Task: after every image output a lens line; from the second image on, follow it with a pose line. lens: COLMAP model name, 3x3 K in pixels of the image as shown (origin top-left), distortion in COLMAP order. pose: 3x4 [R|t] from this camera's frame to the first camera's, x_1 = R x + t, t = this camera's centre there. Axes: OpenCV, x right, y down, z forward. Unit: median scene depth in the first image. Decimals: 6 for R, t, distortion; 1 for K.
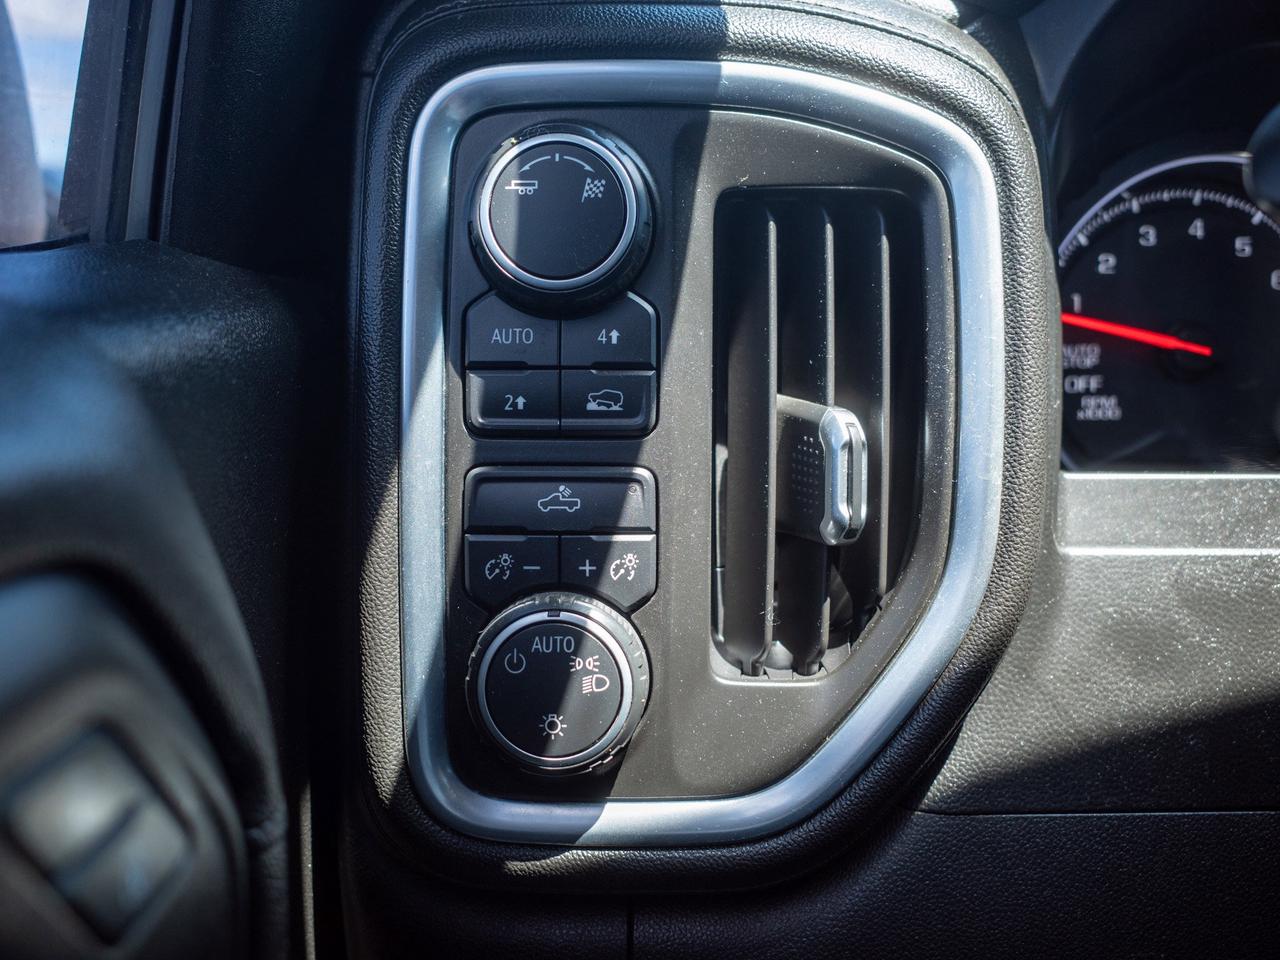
lens RADIAL K [[1345.9, 0, 684.6], [0, 1345.9, 460.1], [0, 0, 1]] dist [-0.031680, 0.004515]
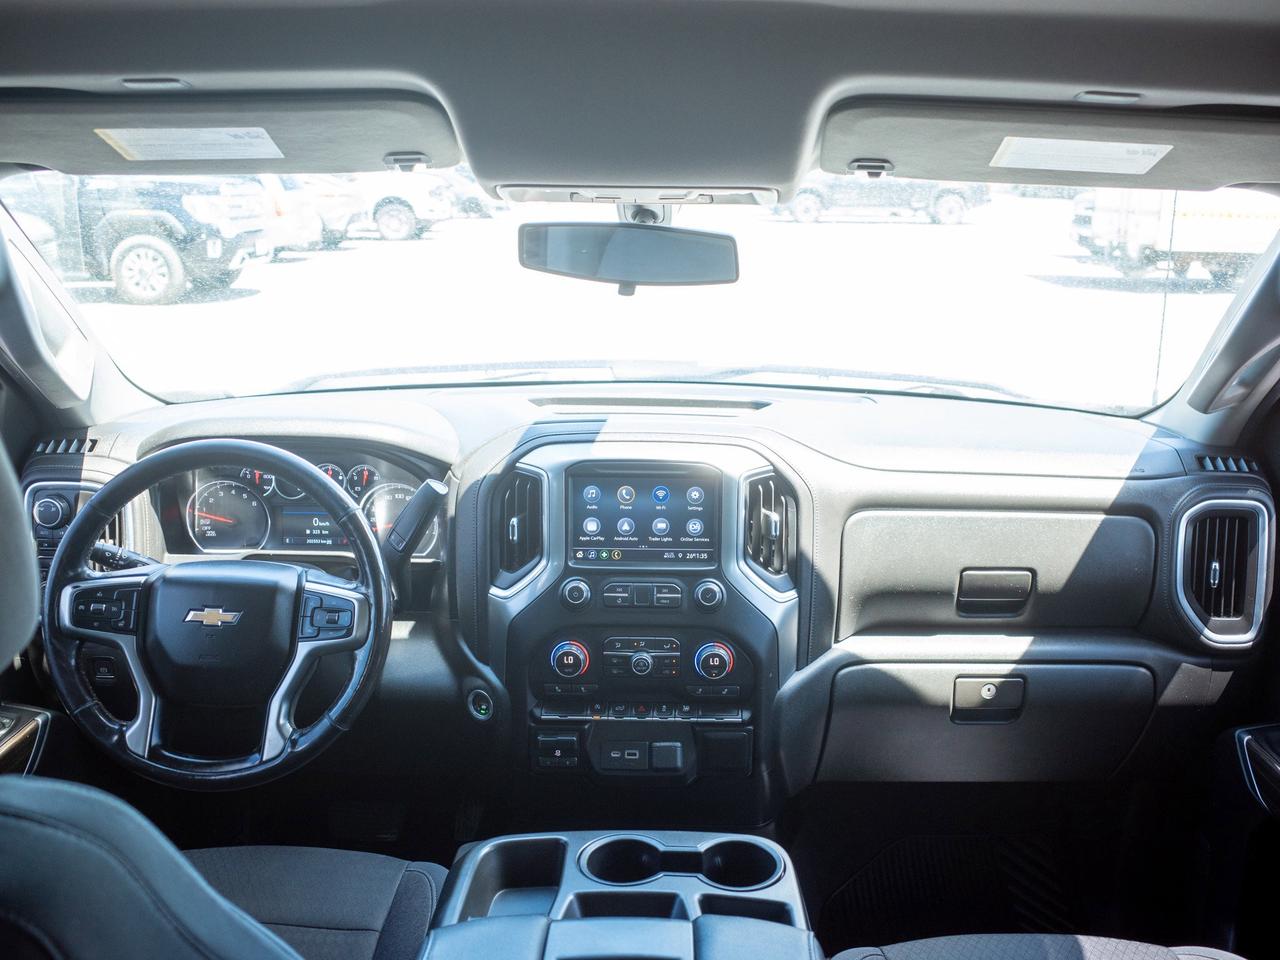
lens RADIAL K [[1161.6, 0, 640.0], [0, 1161.6, 480.0], [0, 0, 1]] dist [-0.066393, 0.105399]
pose [[0.998793, 0.003200, -0.049004, 2.516884], [0.000083, 0.997763, 0.066857, -0.618436], [0.049108, -0.066781, 0.996558, -3.525475]]
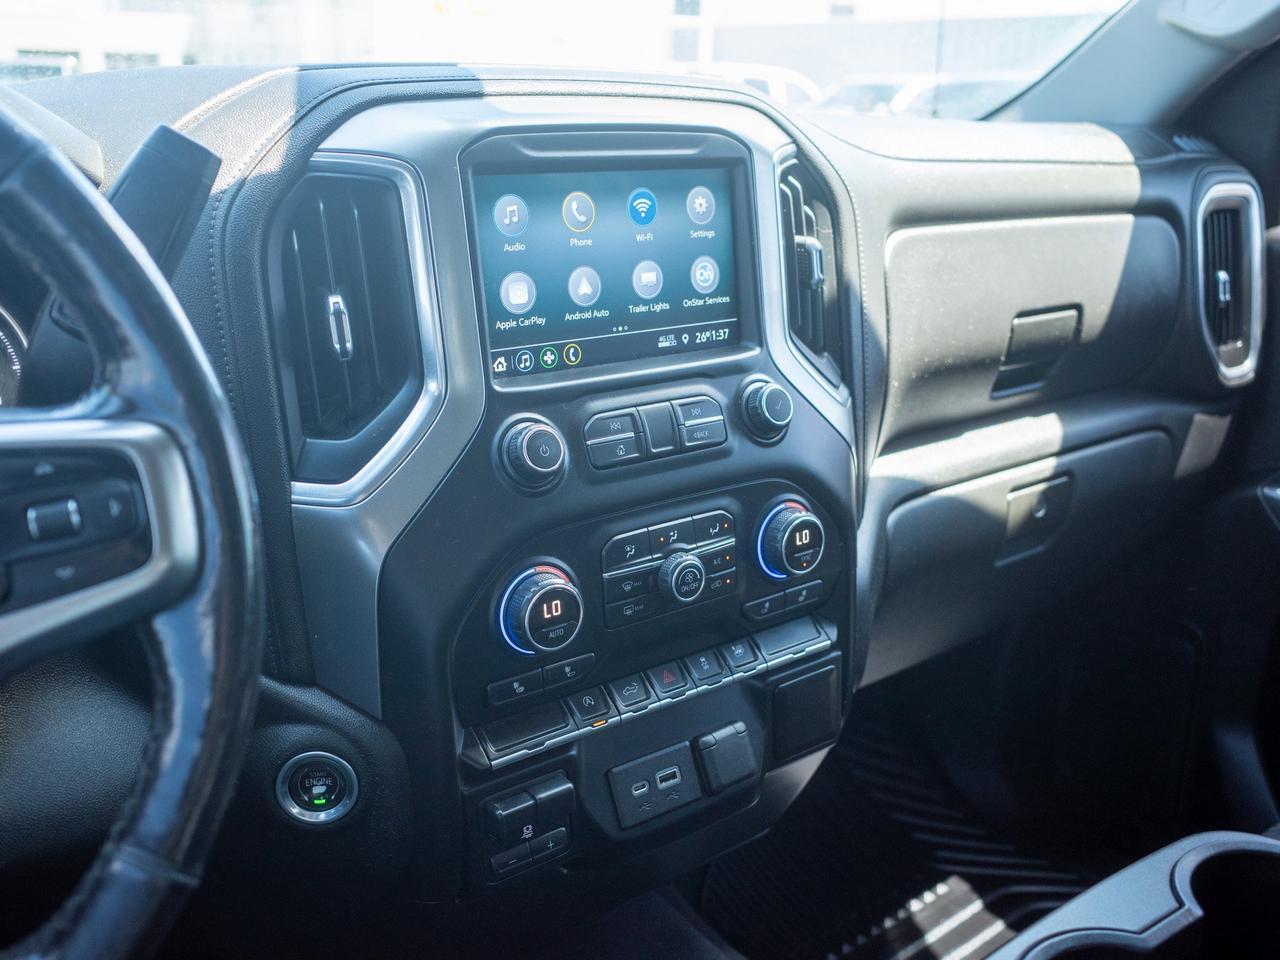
lens RADIAL K [[1161.6, 0, 640.0], [0, 1161.6, 480.0], [0, 0, 1]] dist [-0.066393, 0.105399]
pose [[0.819412, -0.183740, 0.542958, 1.173661], [0.115476, 0.980726, 0.157610, -0.111739], [-0.561453, -0.066449, 0.824836, -0.746263]]
